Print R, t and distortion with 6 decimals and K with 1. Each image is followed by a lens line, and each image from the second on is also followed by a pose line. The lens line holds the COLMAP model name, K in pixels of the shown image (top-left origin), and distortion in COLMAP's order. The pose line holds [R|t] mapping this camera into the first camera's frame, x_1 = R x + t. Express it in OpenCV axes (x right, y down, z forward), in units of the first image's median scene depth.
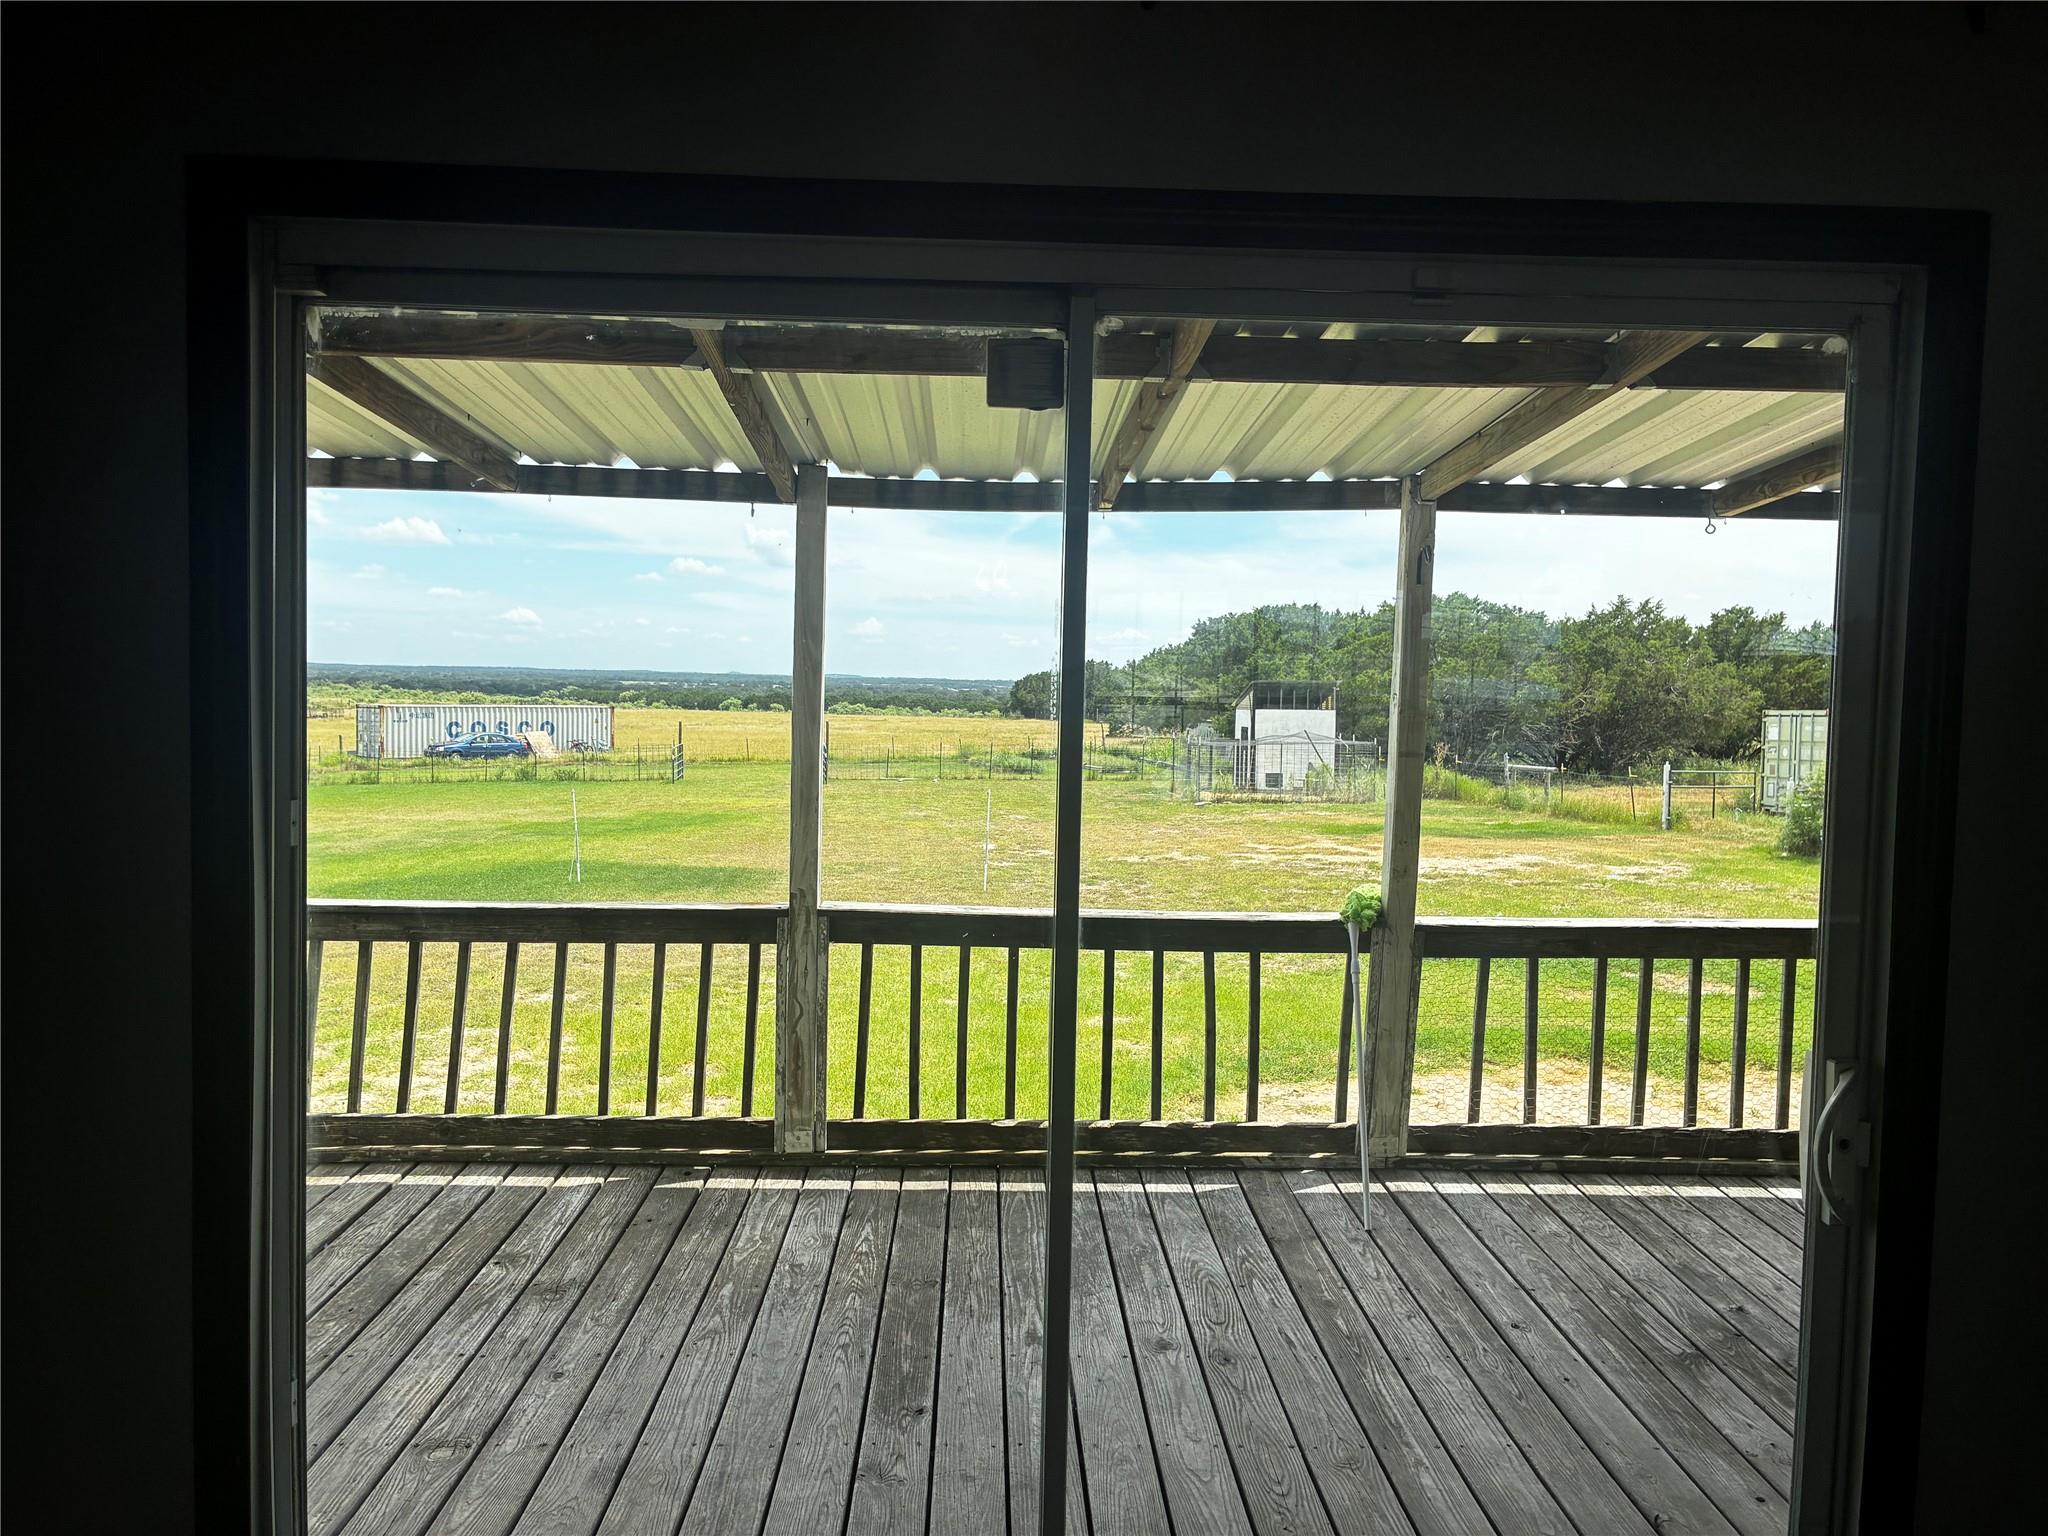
lens RADIAL K [[1559.3, 0, 1033.2], [0, 1559.3, 757.9], [0, 0, 1]] dist [0.045847, -0.063325]
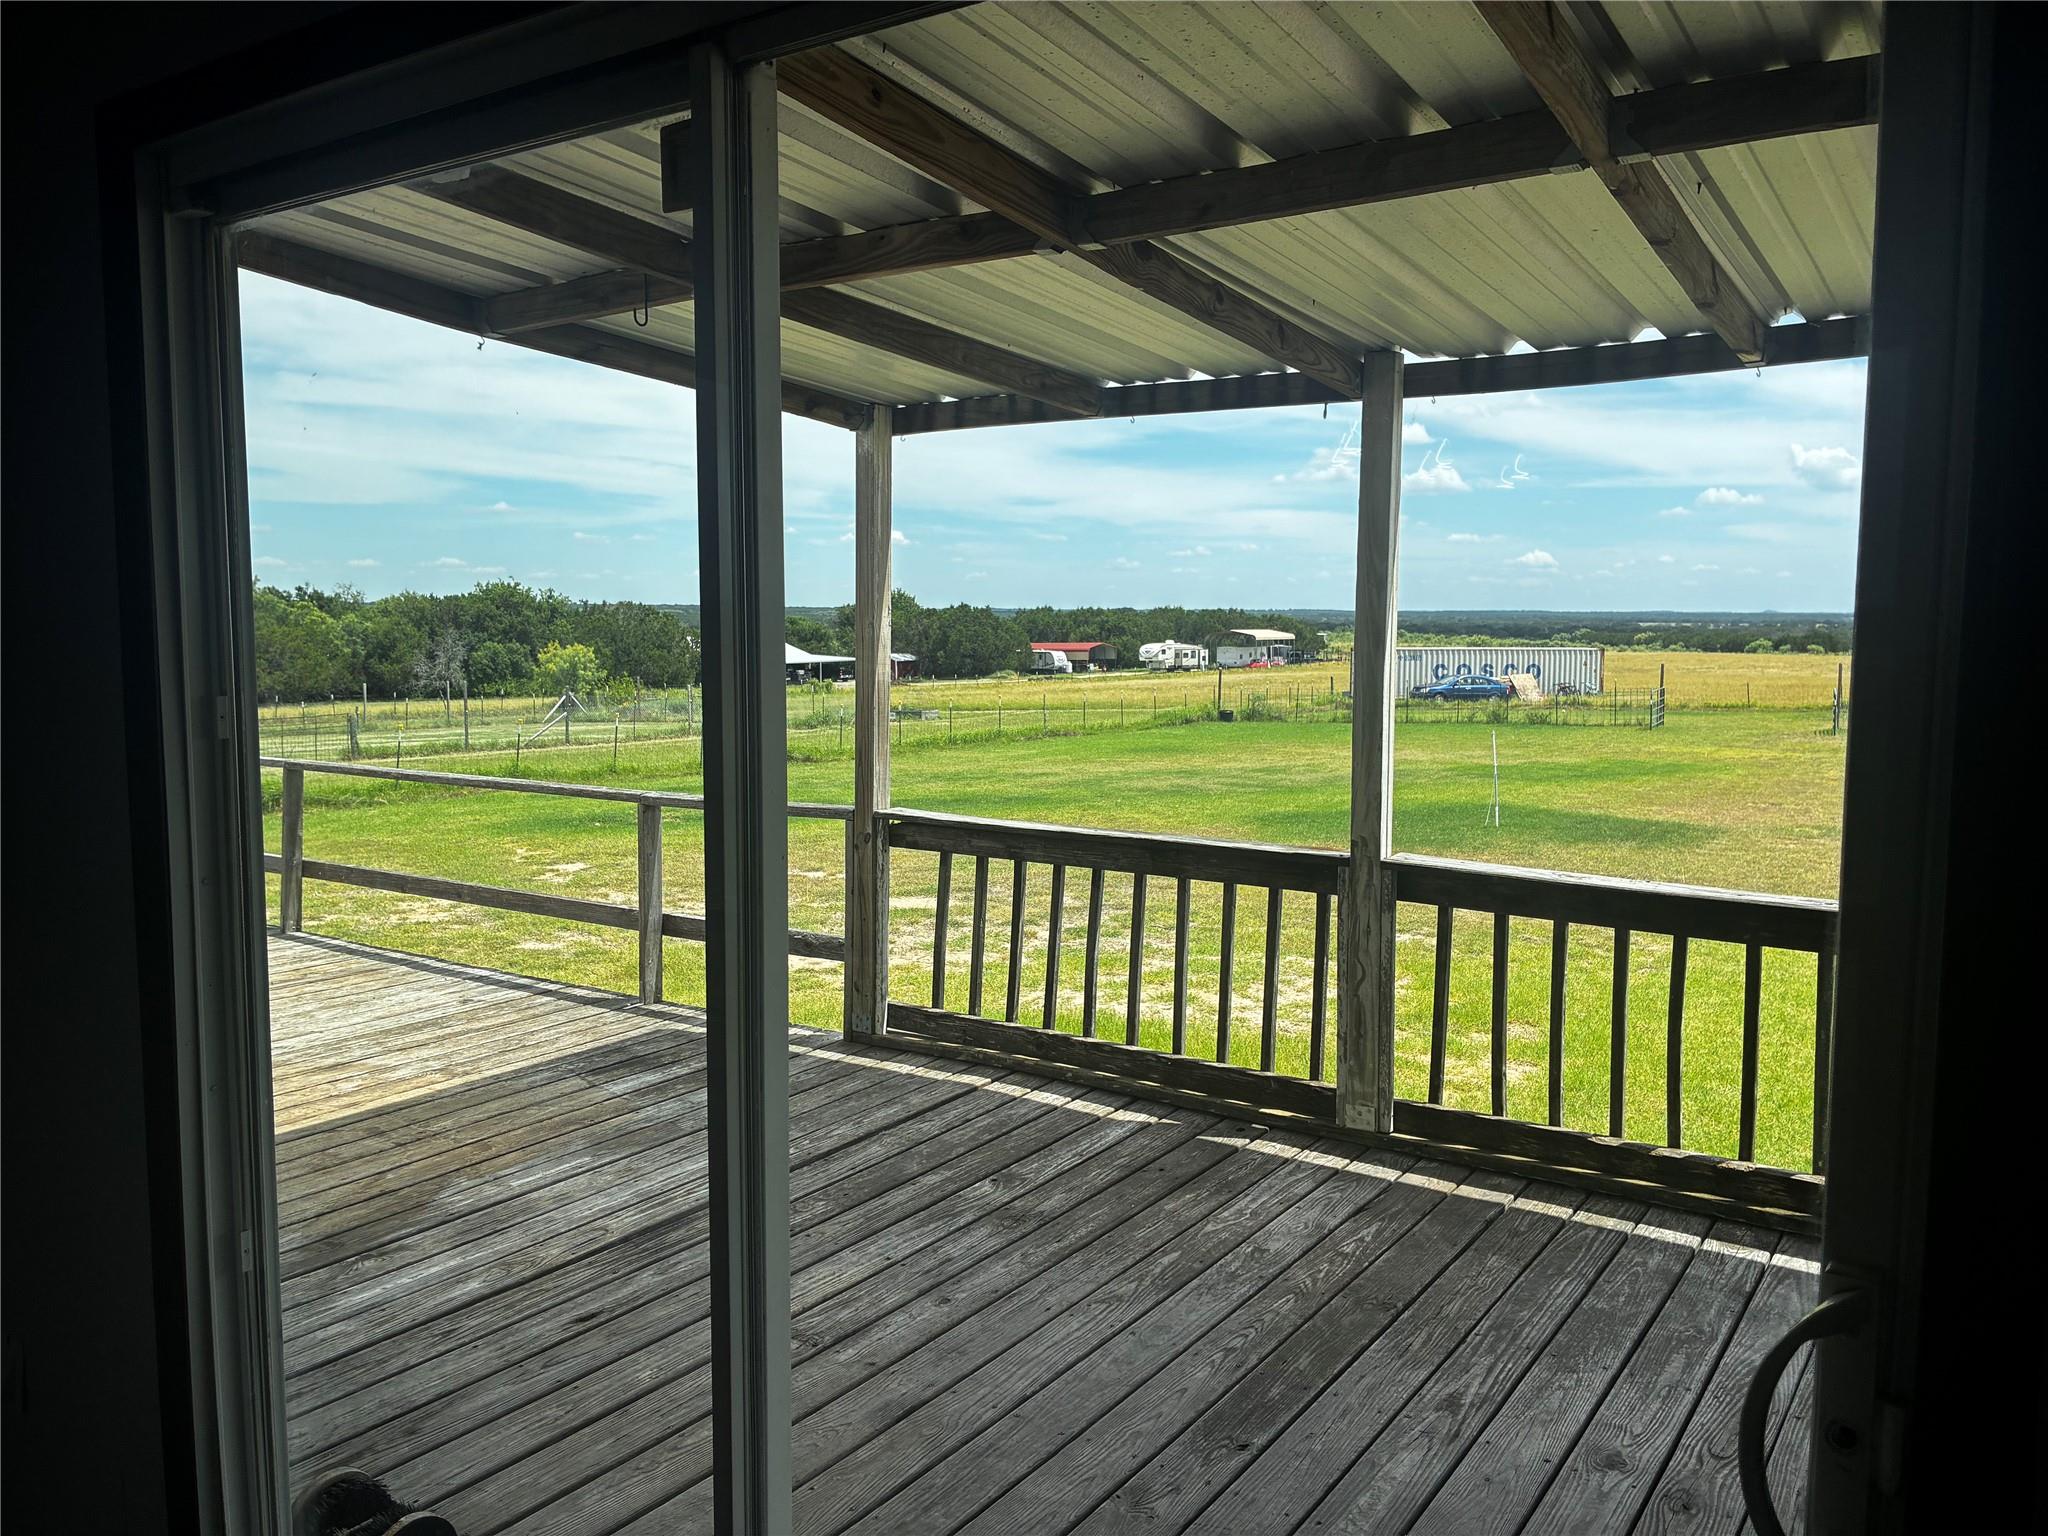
lens RADIAL K [[1559.3, 0, 1032.1], [0, 1559.3, 756.5], [0, 0, 1]] dist [0.045847, -0.063325]
pose [[0.801418, 0.037195, -0.596946, 0.224453], [-0.016617, 0.999064, 0.039942, 0.005985], [0.597873, -0.022090, 0.801286, 0.172330]]
